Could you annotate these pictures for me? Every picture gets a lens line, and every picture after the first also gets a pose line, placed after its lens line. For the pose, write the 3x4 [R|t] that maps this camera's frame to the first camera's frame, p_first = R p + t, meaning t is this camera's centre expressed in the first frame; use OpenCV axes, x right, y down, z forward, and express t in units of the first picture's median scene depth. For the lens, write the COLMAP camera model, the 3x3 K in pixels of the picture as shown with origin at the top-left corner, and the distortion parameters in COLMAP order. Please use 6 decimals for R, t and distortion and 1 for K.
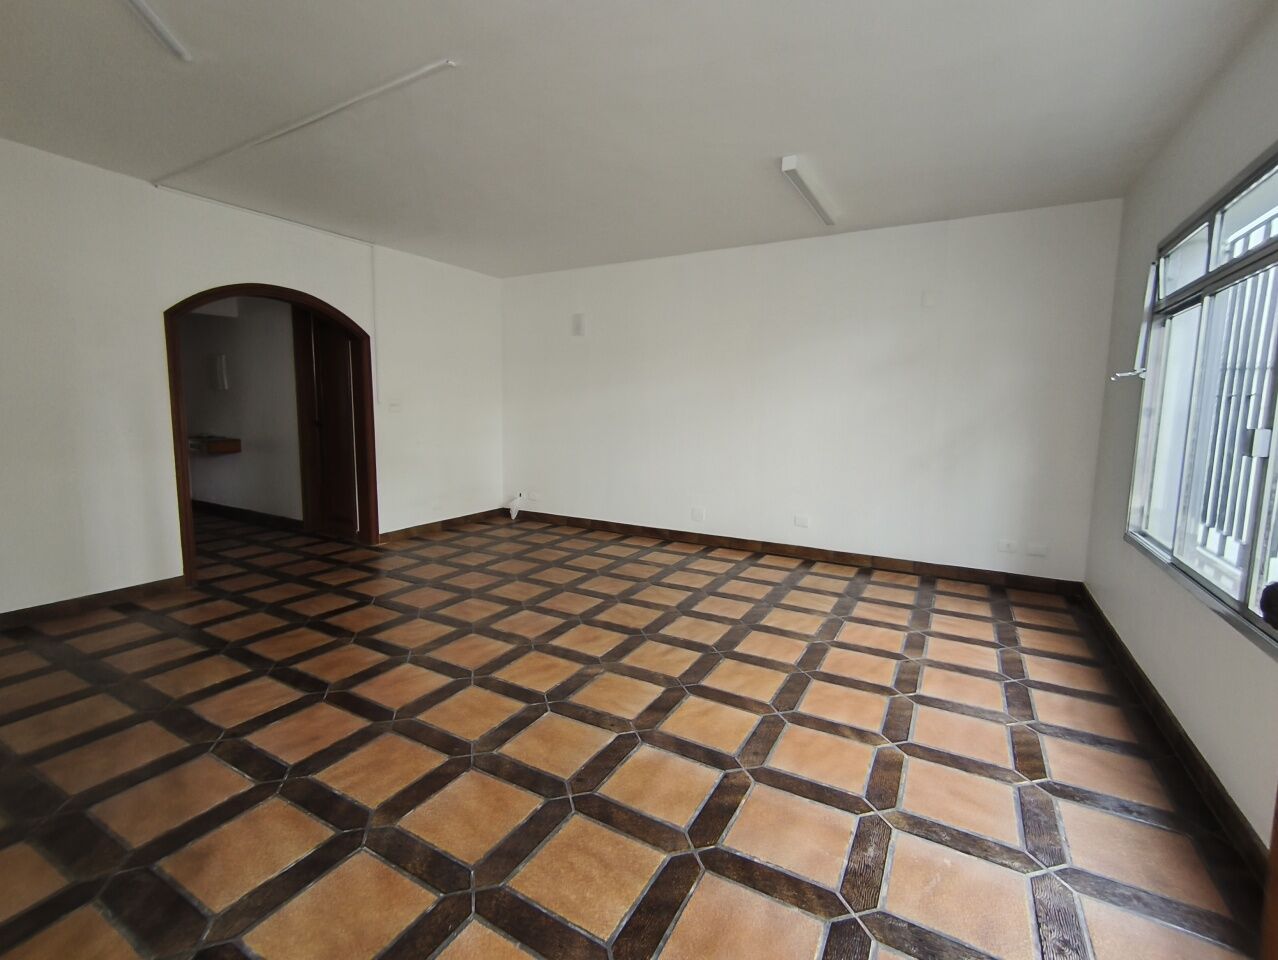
lens RADIAL K [[583.7, 0, 629.3], [0, 583.7, 476.5], [0, 0, 1]] dist [-0.000135, 0.000522]
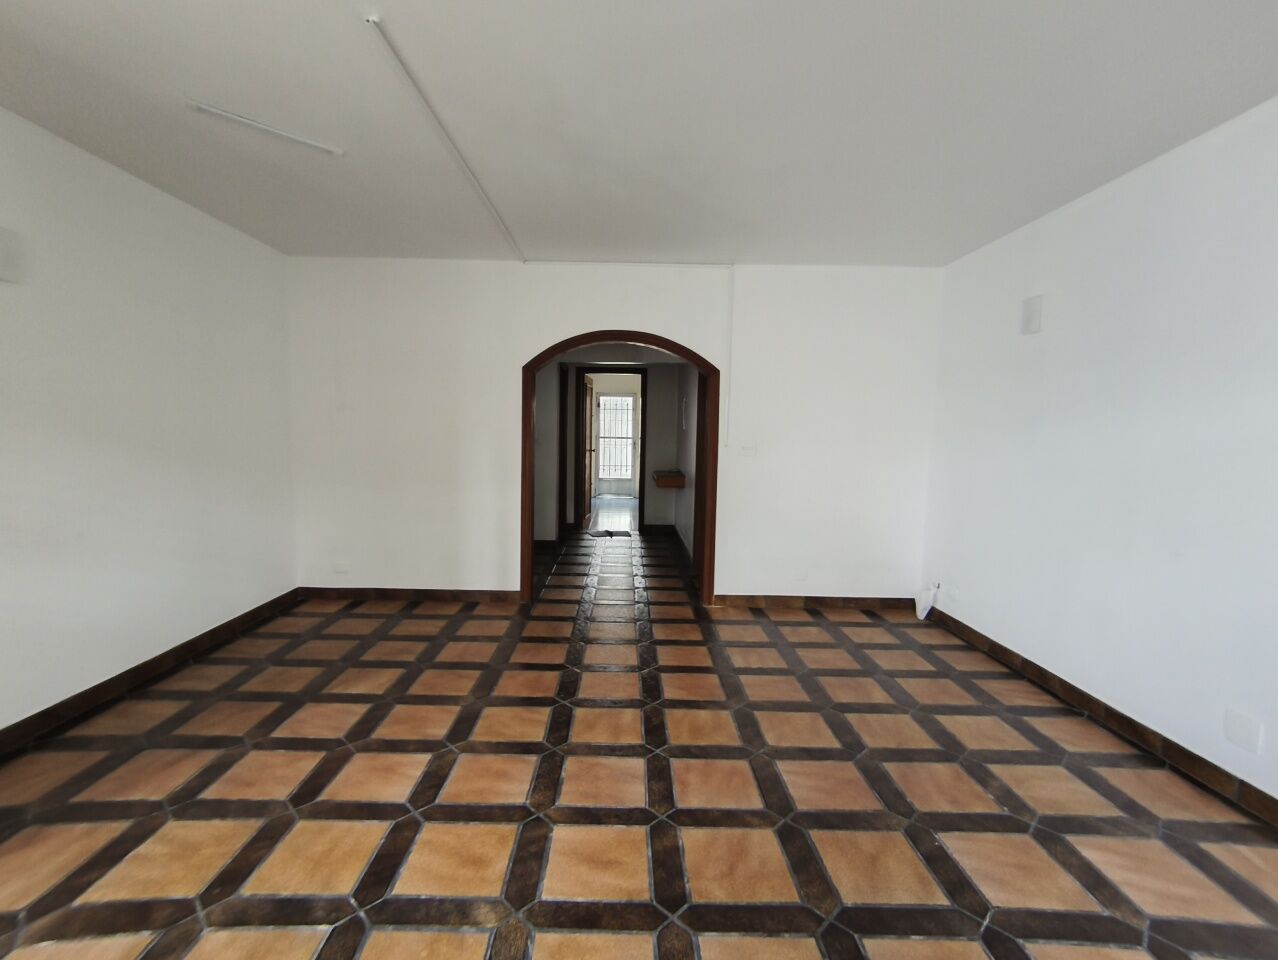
lens RADIAL K [[598.6, 0, 620.7], [0, 598.6, 481.0], [0, 0, 1]] dist [-0.001919, 0.000068]
pose [[0.501308, 0.059088, -0.863249, 0.355574], [-0.118822, 0.992915, -0.001039, -0.074504], [0.857071, 0.103094, 0.504777, 0.576807]]
